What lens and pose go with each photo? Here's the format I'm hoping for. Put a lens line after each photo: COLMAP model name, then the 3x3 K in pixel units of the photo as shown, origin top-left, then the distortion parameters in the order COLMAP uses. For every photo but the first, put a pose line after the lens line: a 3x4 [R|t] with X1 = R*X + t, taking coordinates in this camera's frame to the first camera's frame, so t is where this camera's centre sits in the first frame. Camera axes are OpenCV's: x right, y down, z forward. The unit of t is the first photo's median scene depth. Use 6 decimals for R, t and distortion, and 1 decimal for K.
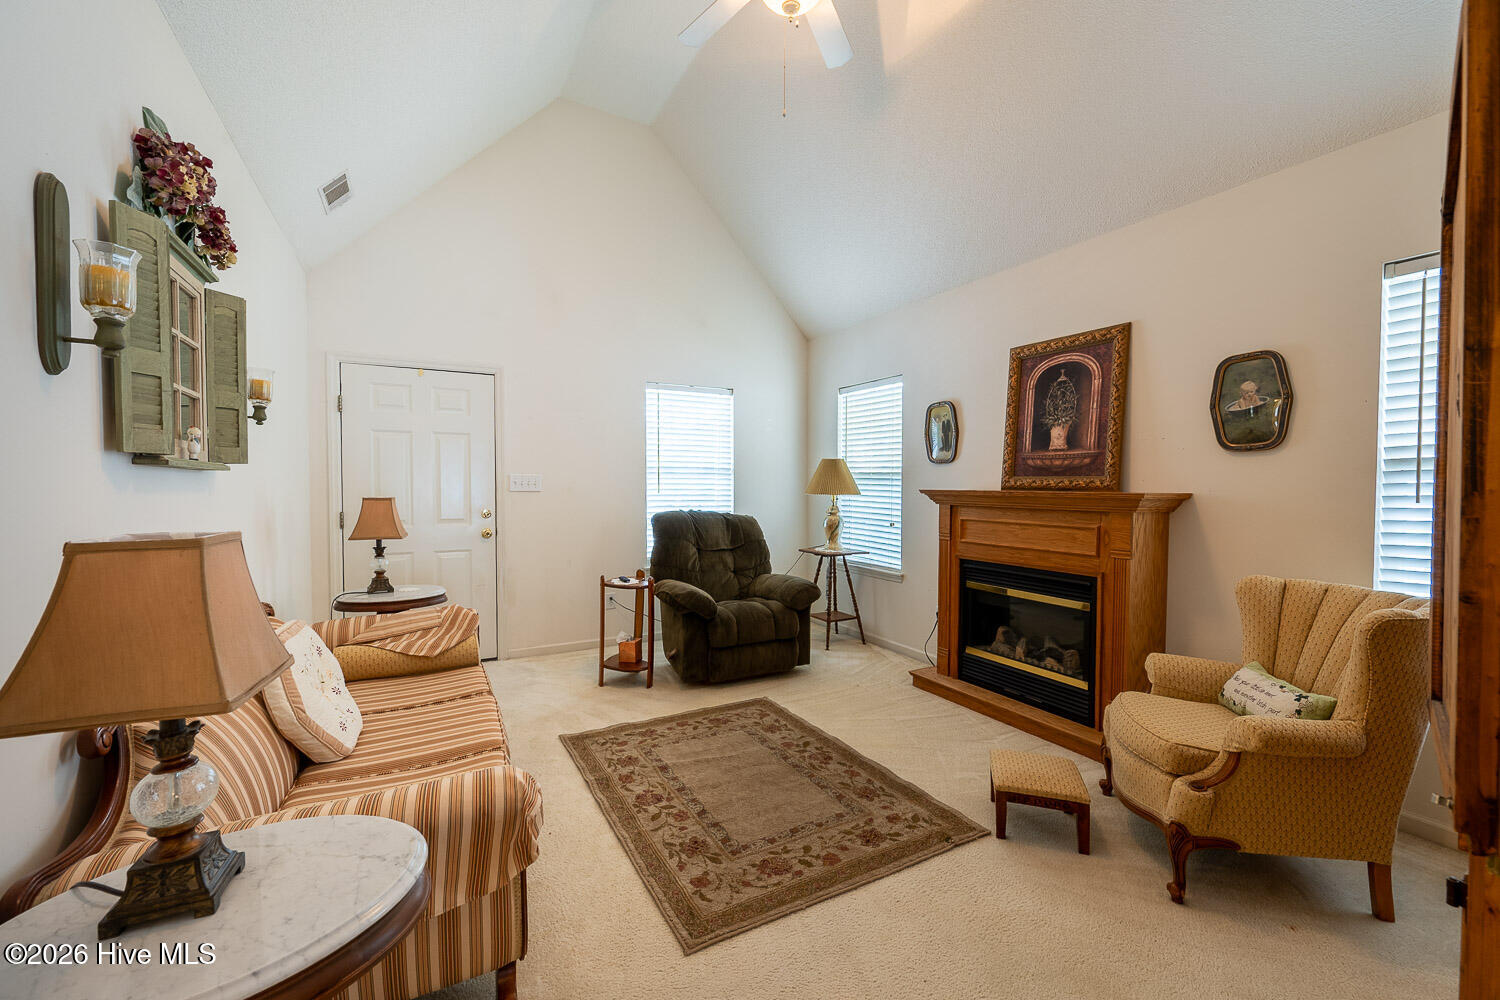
lens RADIAL K [[589.2, 0, 750.0], [0, 589.2, 500.0], [0, 0, 1]] dist [0.000287, -0.000097]
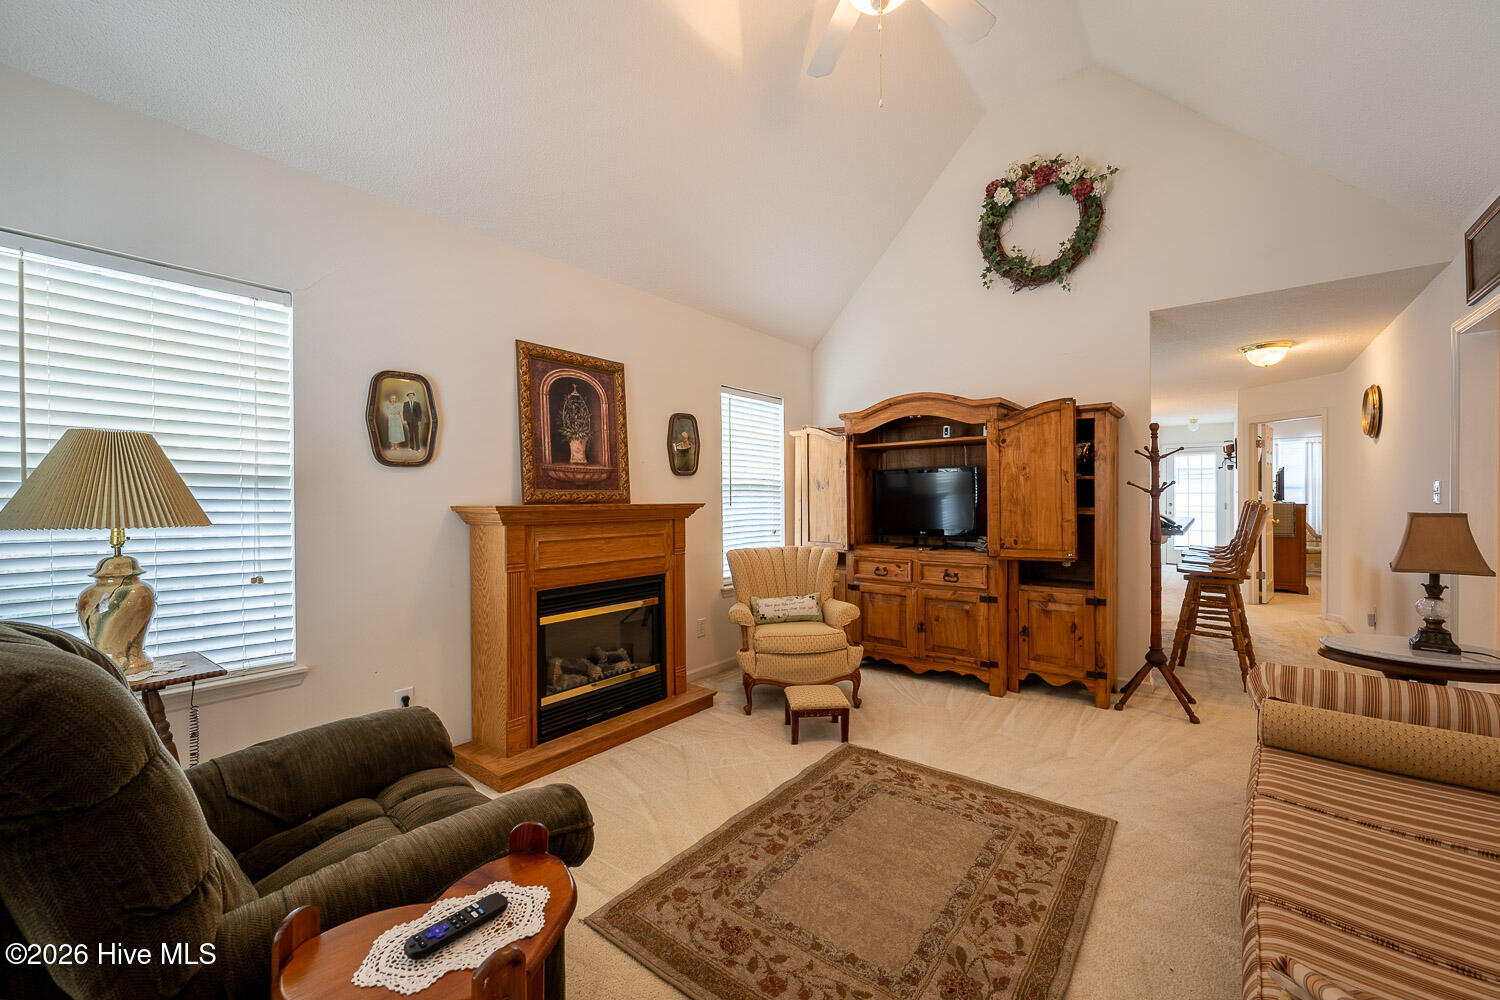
lens RADIAL K [[589.2, 0, 750.0], [0, 589.2, 500.0], [0, 0, 1]] dist [0.000287, -0.000097]
pose [[-0.372889, -0.002236, 0.927873, -0.543573], [0.032021, 0.999370, 0.015277, -0.030011], [-0.927323, 0.035408, -0.372583, 1.149116]]
